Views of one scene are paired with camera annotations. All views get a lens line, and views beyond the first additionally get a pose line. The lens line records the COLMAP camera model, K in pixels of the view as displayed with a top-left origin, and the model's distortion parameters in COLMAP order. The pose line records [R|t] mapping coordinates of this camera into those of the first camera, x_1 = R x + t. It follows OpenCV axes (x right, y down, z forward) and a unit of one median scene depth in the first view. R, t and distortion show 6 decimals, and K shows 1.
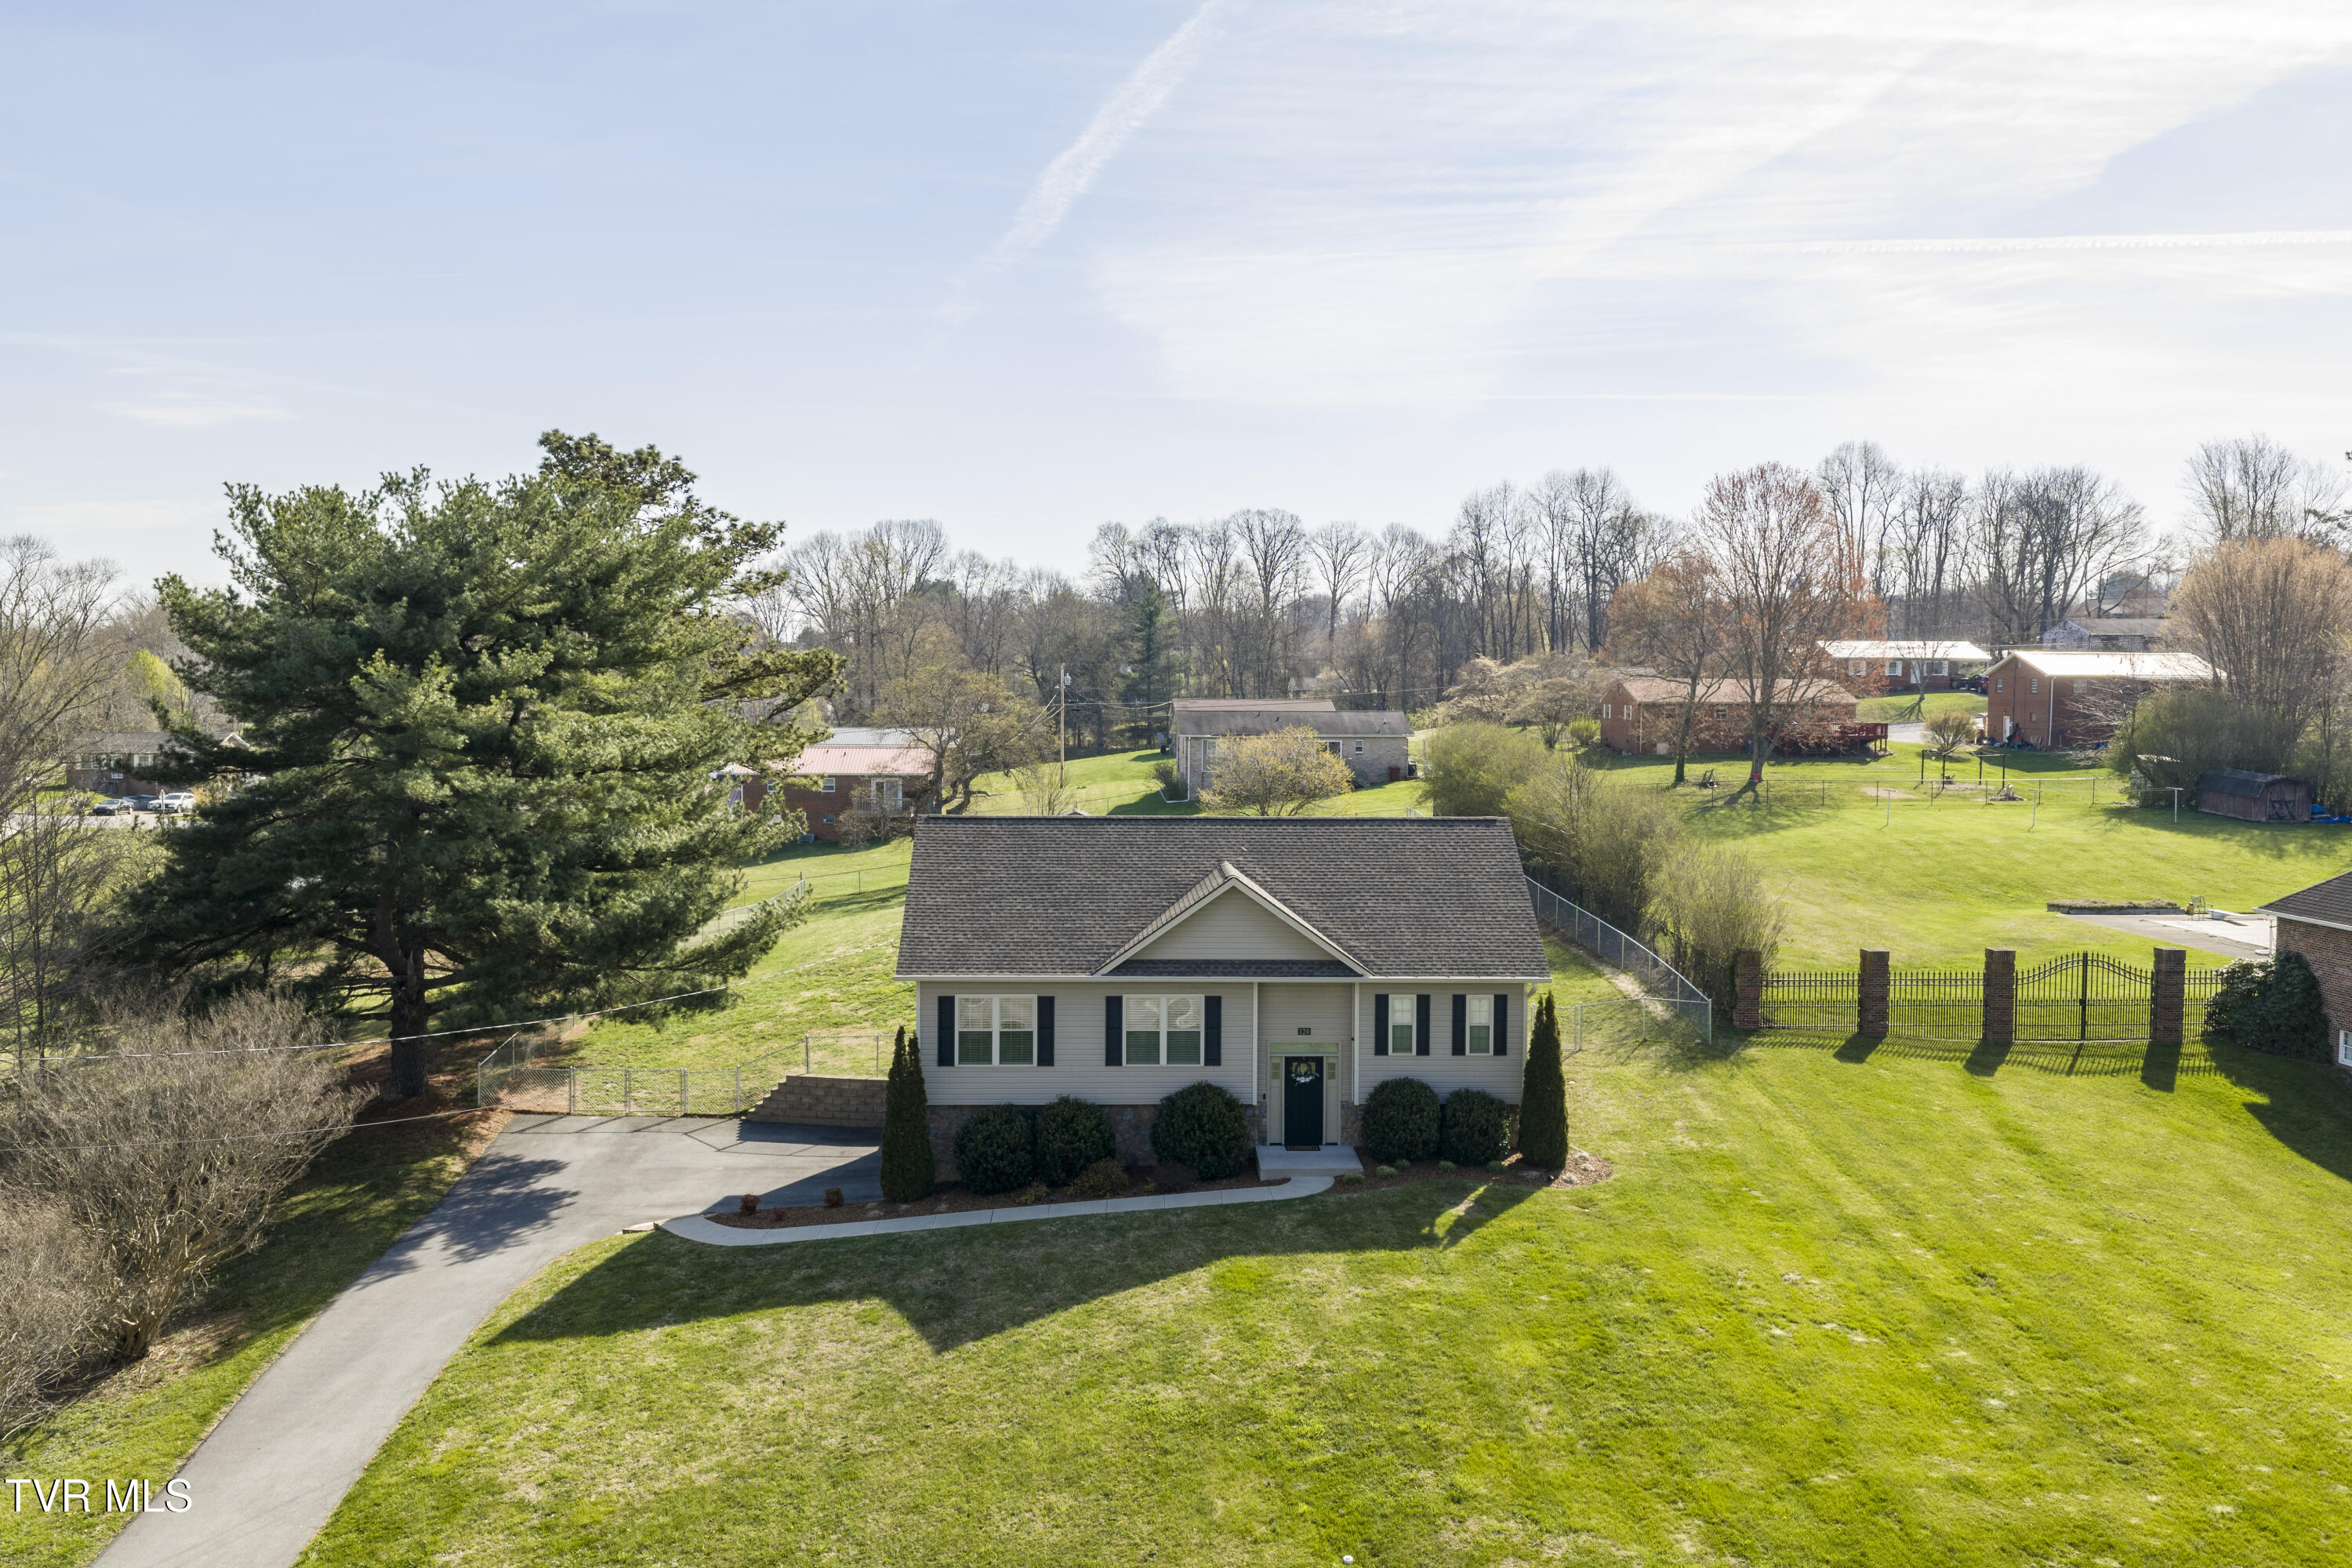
lens RADIAL K [[1965.1, 0, 1178.3], [0, 1965.1, 766.2], [0, 0, 1]] dist [0.016366, -0.029255]
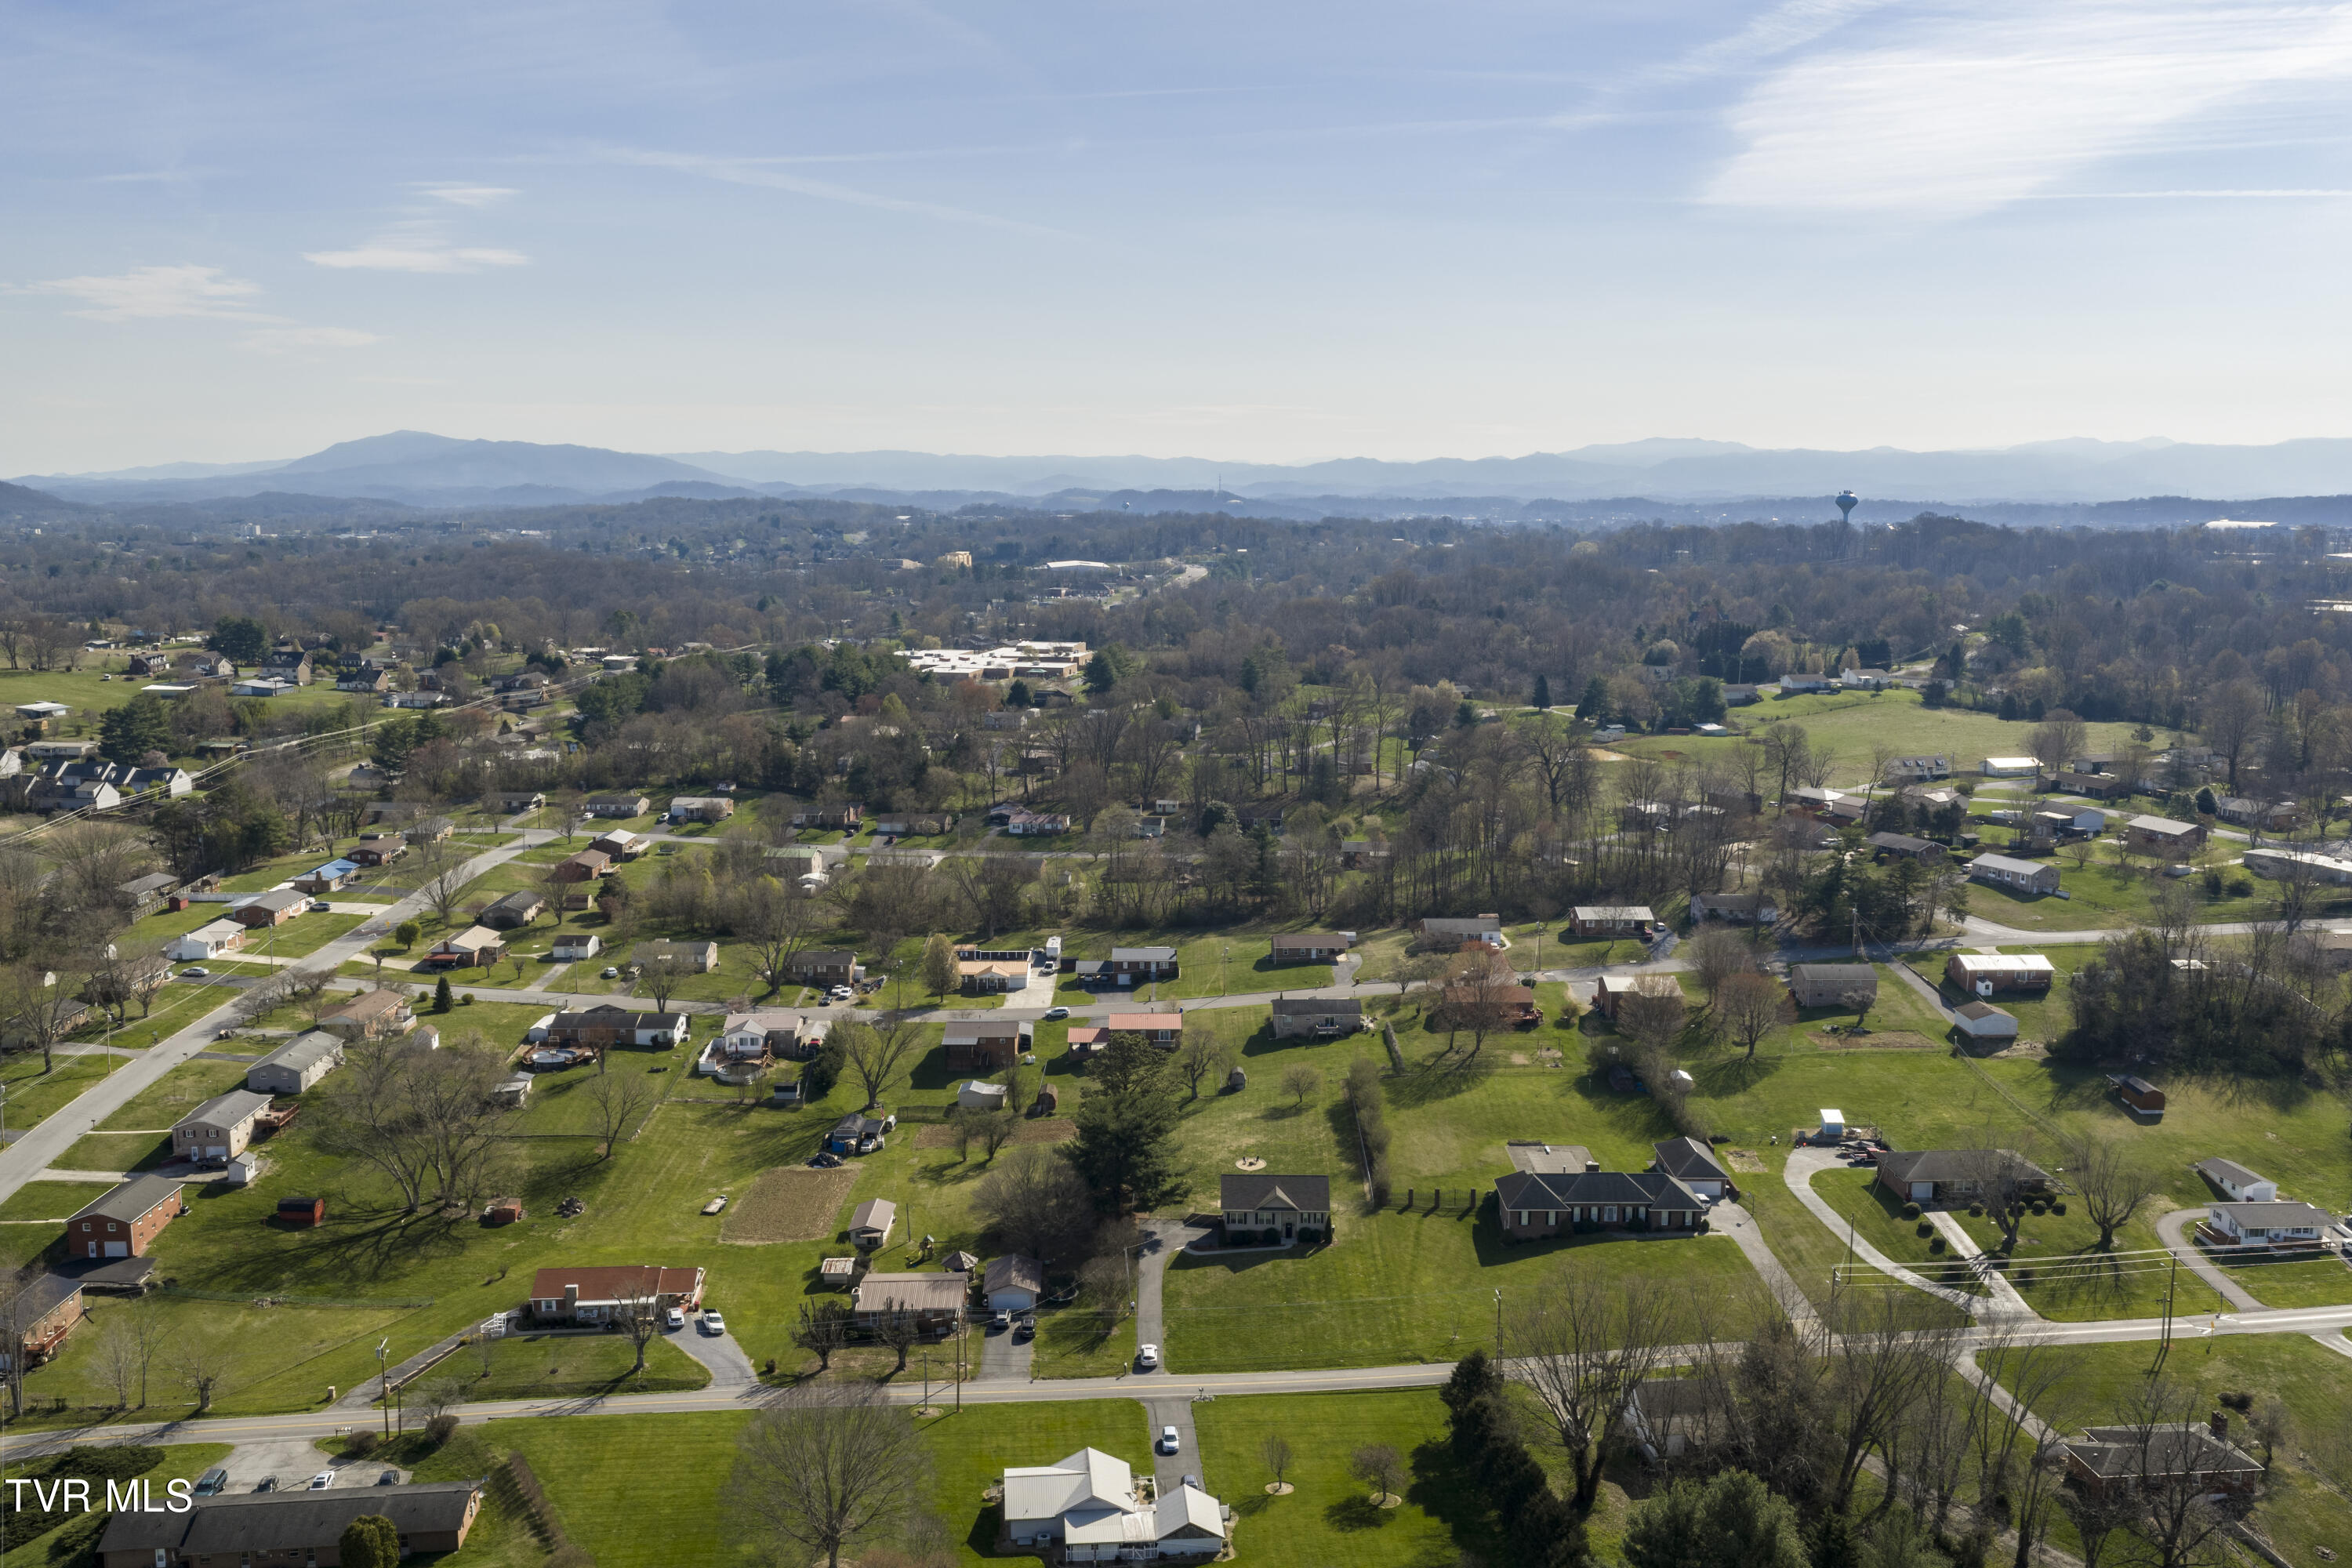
lens RADIAL K [[1965.1, 0, 1172.1], [0, 1965.1, 793.6], [0, 0, 1]] dist [0.016366, -0.029255]
pose [[0.998196, 0.005685, -0.059770, 0.060473], [0.001272, 0.993282, 0.115713, -1.833195], [0.060026, -0.115580, 0.991483, -4.773329]]
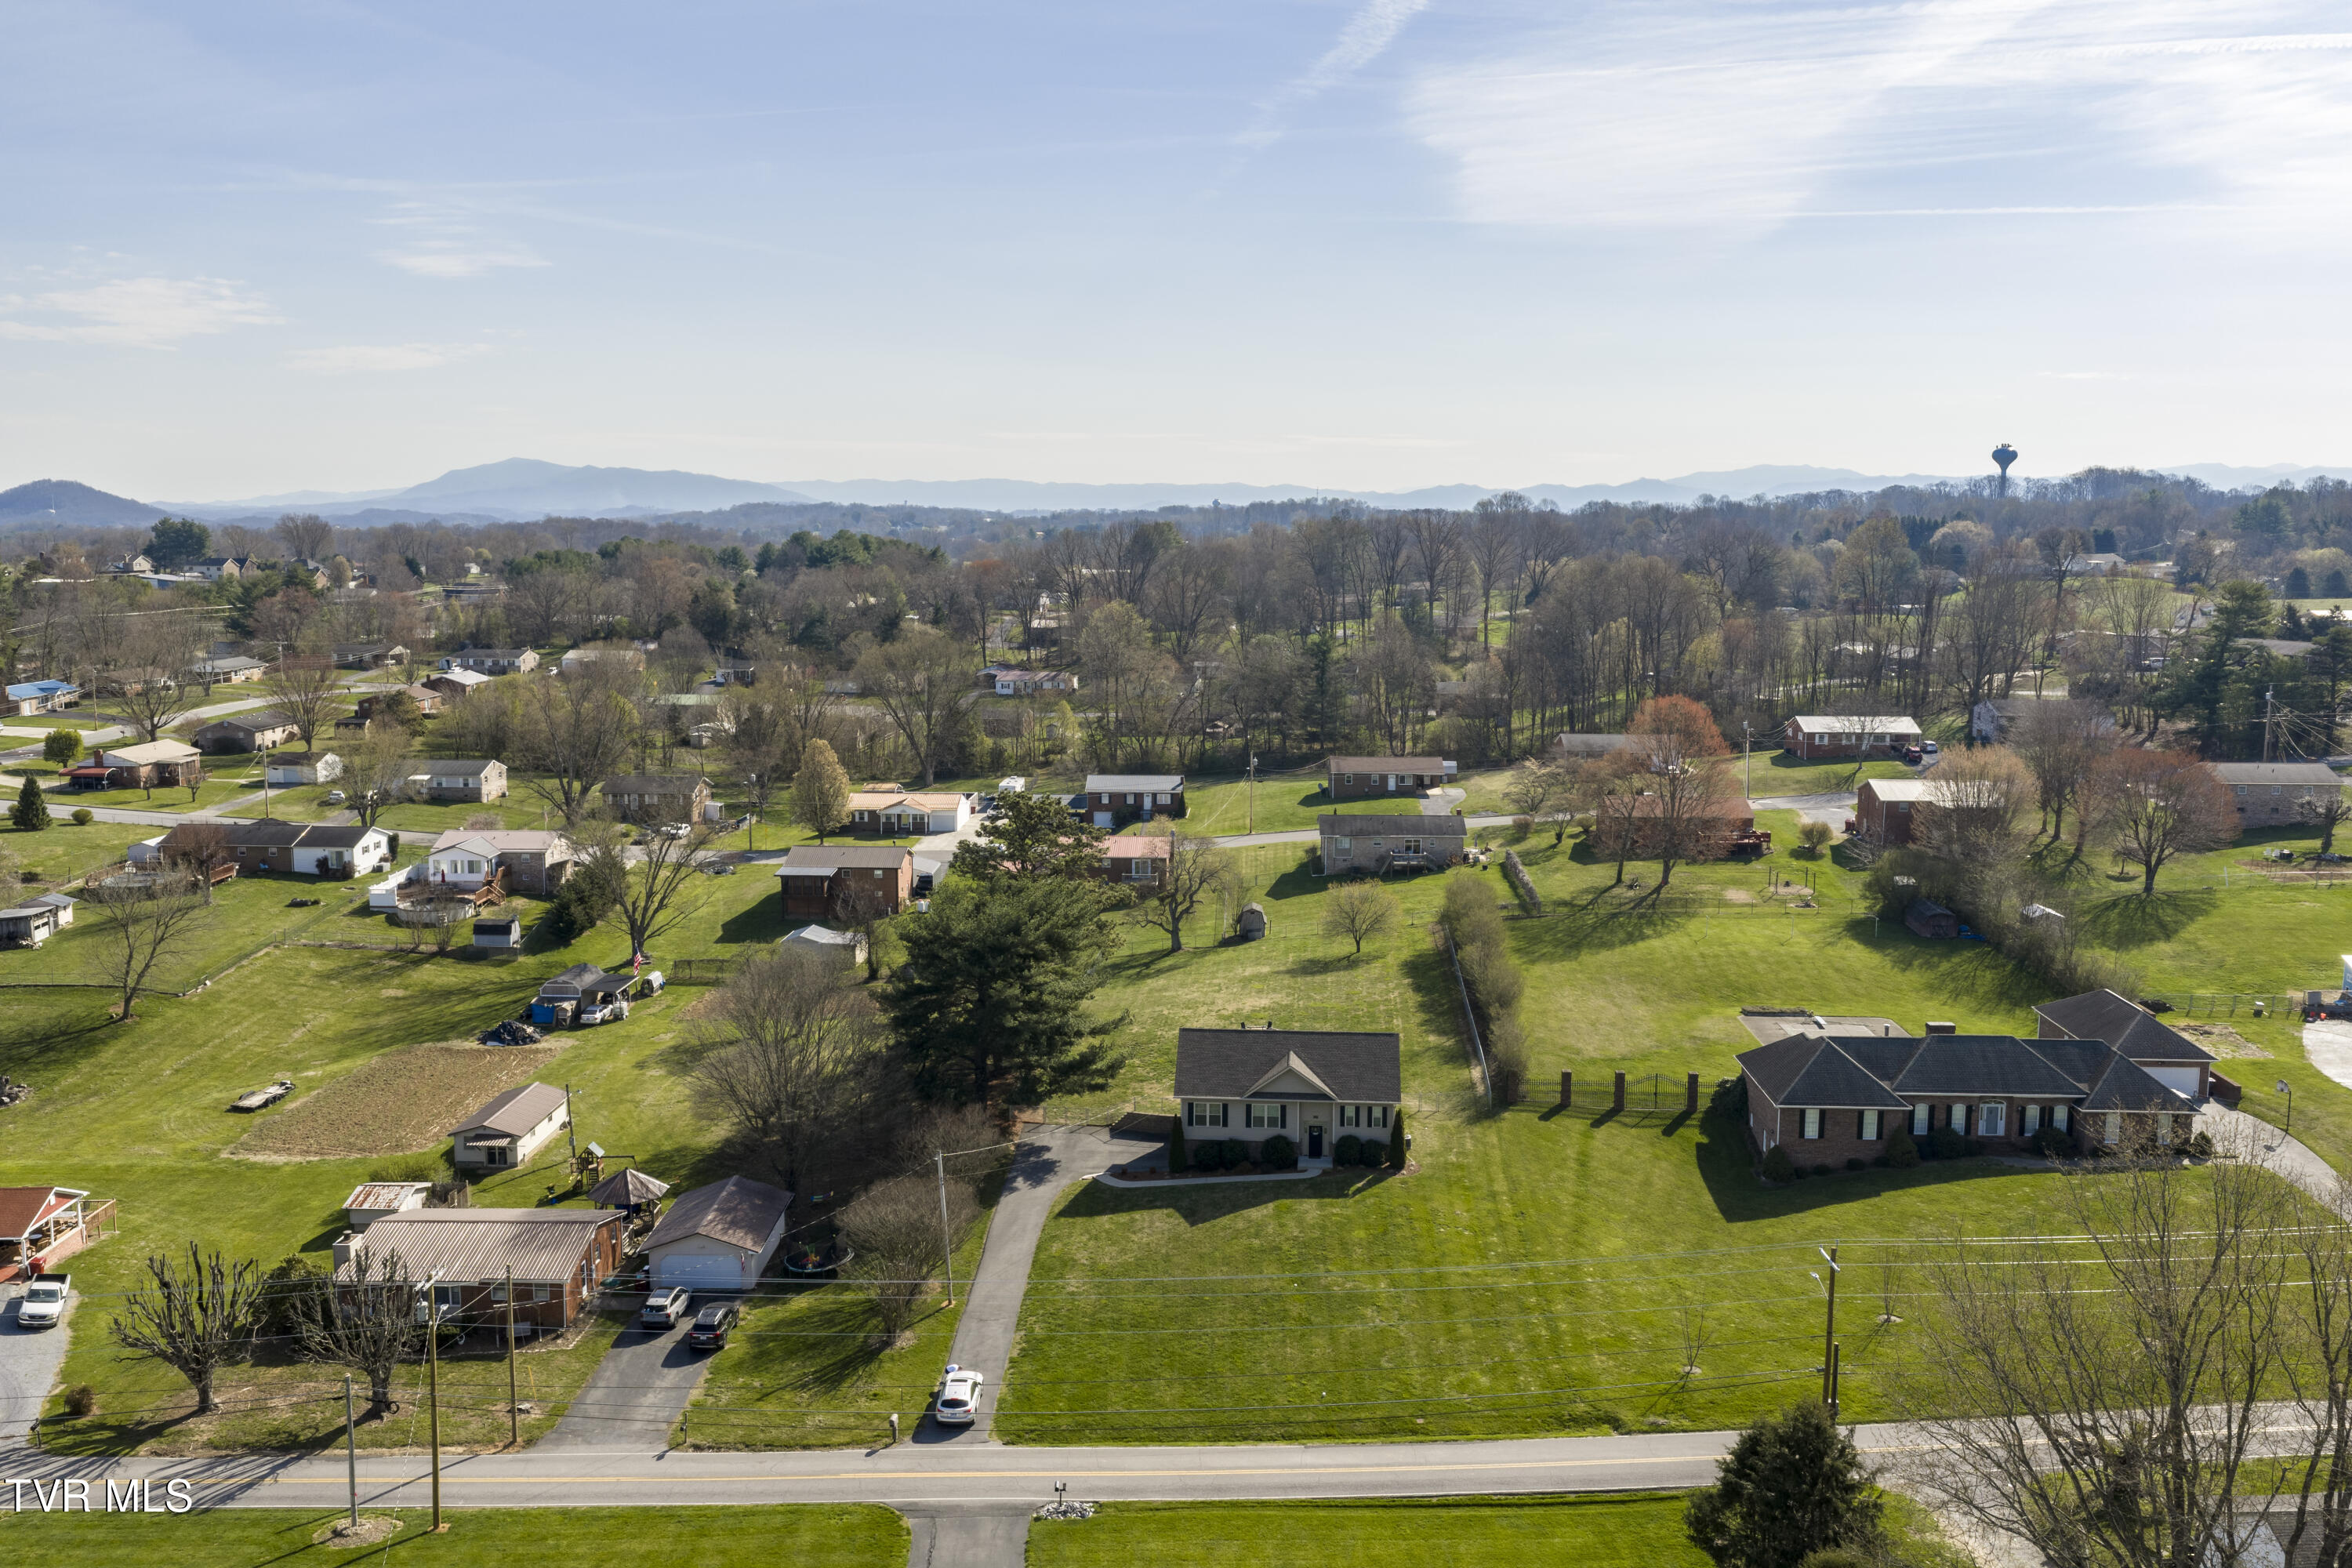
lens RADIAL K [[1965.1, 0, 1177.2], [0, 1965.1, 778.1], [0, 0, 1]] dist [0.016366, -0.029255]
pose [[0.994163, 0.012605, -0.107147, 0.164931], [-0.002737, 0.995779, 0.091744, -0.620748], [0.107851, -0.090915, 0.990001, -1.814352]]
